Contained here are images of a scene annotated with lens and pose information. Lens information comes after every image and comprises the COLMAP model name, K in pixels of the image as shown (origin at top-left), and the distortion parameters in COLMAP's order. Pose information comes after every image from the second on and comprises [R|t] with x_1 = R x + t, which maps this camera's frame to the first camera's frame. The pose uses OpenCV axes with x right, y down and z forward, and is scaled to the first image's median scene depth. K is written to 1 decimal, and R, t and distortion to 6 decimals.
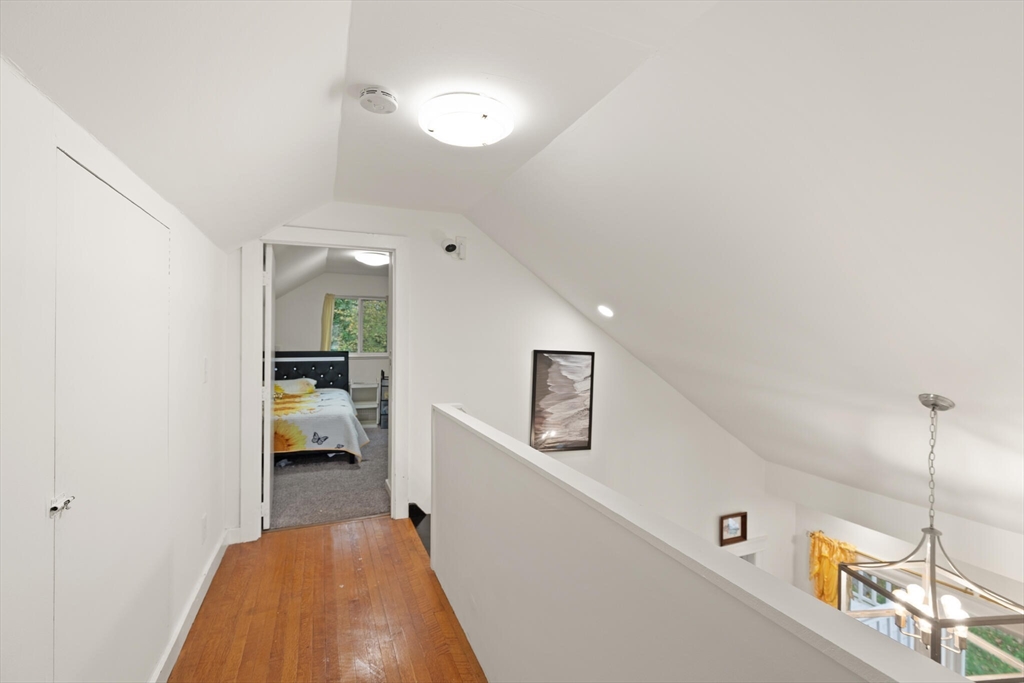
lens RADIAL K [[468.0, 0, 515.2], [0, 468.0, 342.8], [0, 0, 1]] dist [0.001223, -0.000742]
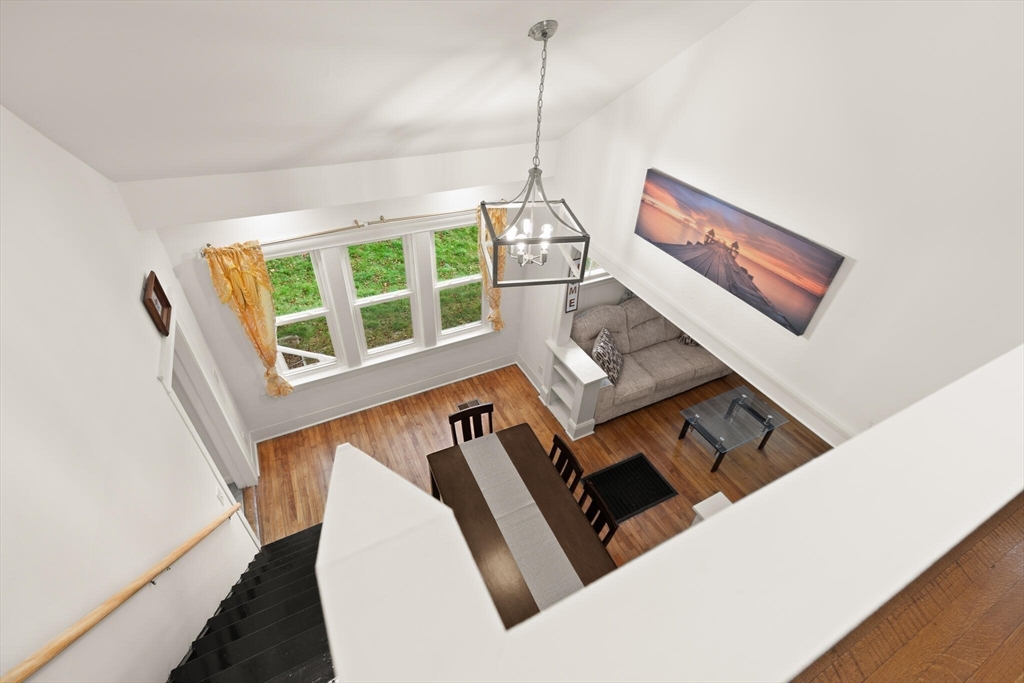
lens RADIAL K [[458.9, 0, 515.2], [0, 458.9, 340.8], [0, 0, 1]] dist [0.009421, -0.000252]
pose [[-0.078130, -0.630532, 0.772221, -0.111223], [-0.040755, 0.775961, 0.629463, 0.018635], [-0.996110, 0.017708, -0.086323, 0.651589]]
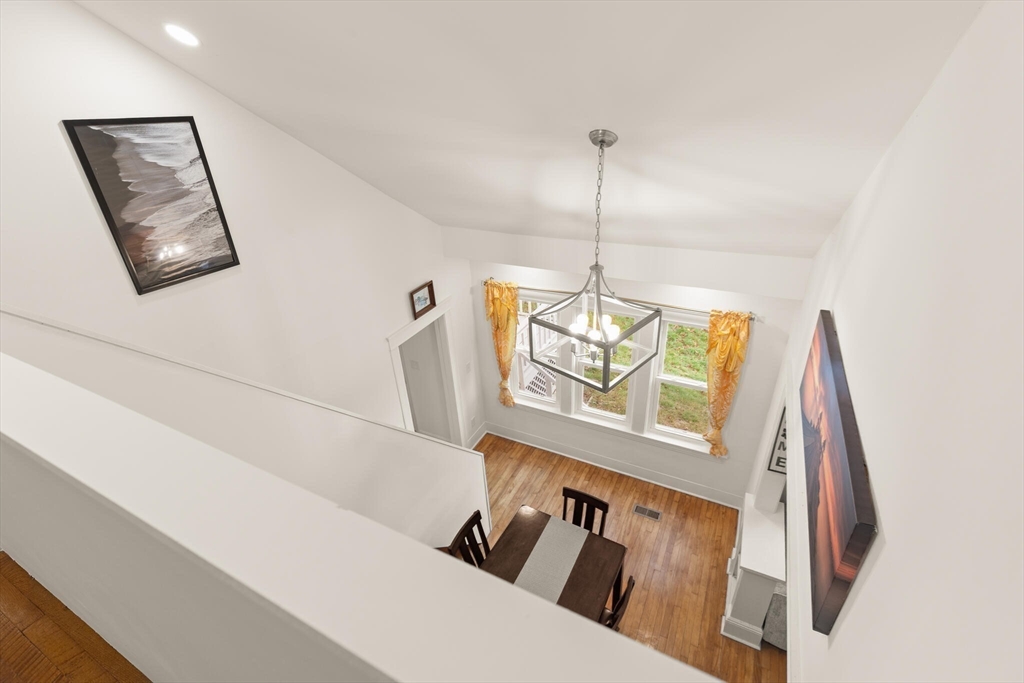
lens RADIAL K [[458.9, 0, 512.9], [0, 458.9, 339.3], [0, 0, 1]] dist [0.005128, -0.000772]
pose [[0.766767, -0.348555, 0.539053, 0.059880], [0.064702, 0.877432, 0.475318, 0.016437], [-0.638656, -0.329580, 0.695338, 0.186041]]
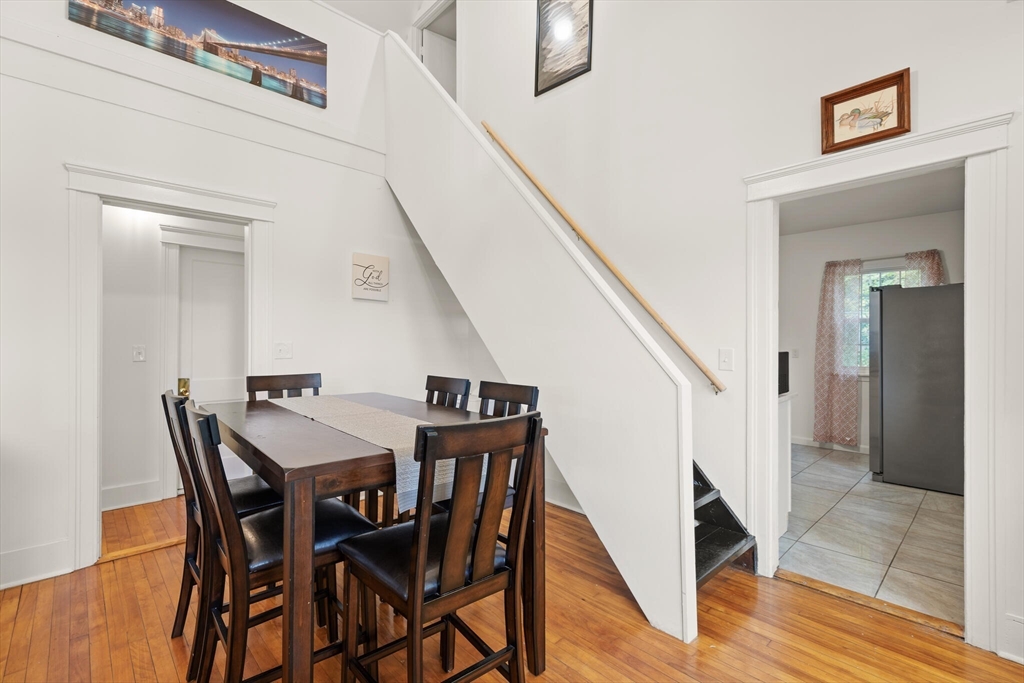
lens RADIAL K [[463.4, 0, 515.1], [0, 463.4, 343.4], [0, 0, 1]] dist [0.002523, -0.000303]
pose [[0.356616, -0.006805, -0.934226, 0.908135], [-0.006116, 0.999935, -0.009619, 0.741652], [0.934231, 0.009144, 0.356552, 0.567055]]
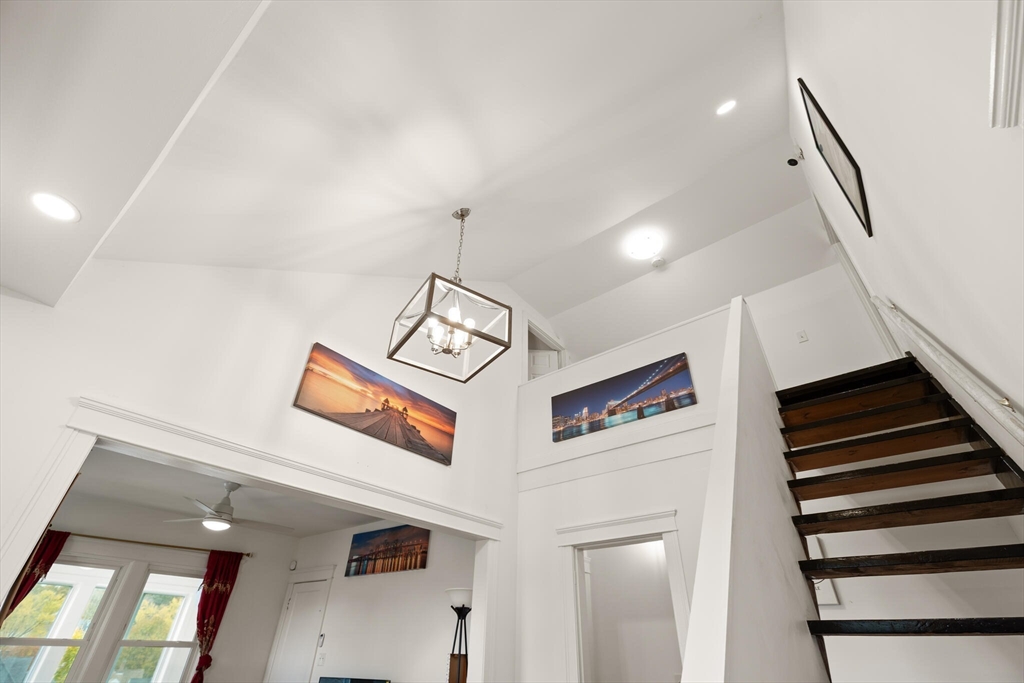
lens RADIAL K [[458.9, 0, 512.9], [0, 458.9, 339.3], [0, 0, 1]] dist [0.005128, -0.000772]
pose [[-0.879380, -0.290708, -0.377067, 0.674386], [-0.028987, 0.823176, -0.567045, 0.720273], [0.475237, -0.487718, -0.732311, 1.103307]]
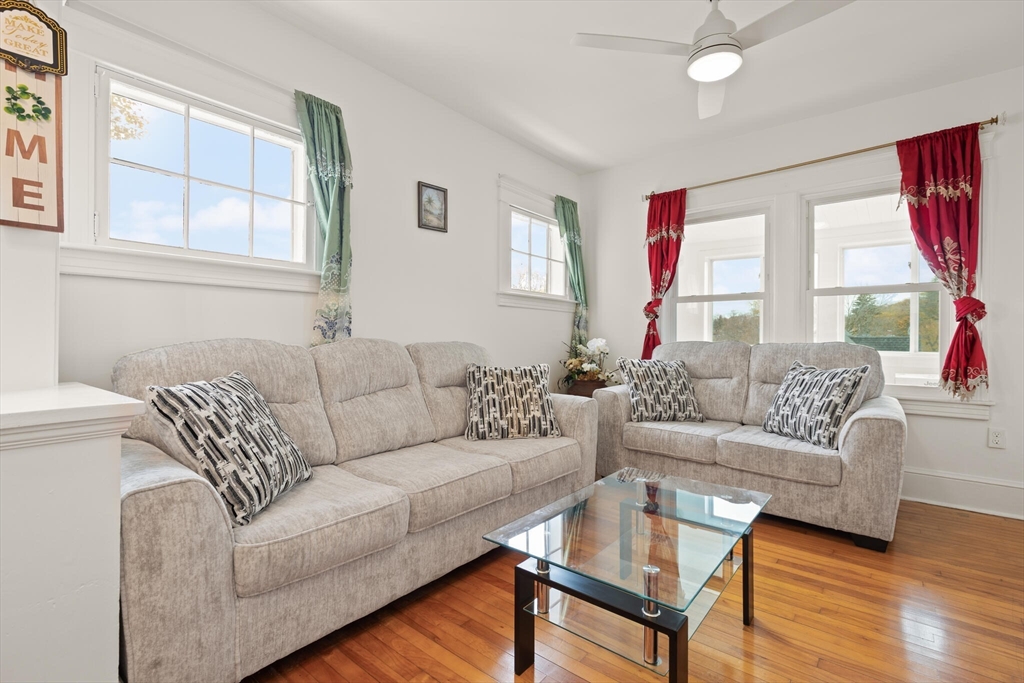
lens RADIAL K [[466.4, 0, 514.9], [0, 466.4, 333.2], [0, 0, 1]] dist [0.006367, -0.000886]
pose [[-0.475298, -0.006084, 0.879804, 0.384751], [-0.002971, 0.999981, 0.005310, 0.793198], [-0.879820, -0.000090, -0.475307, 0.244413]]
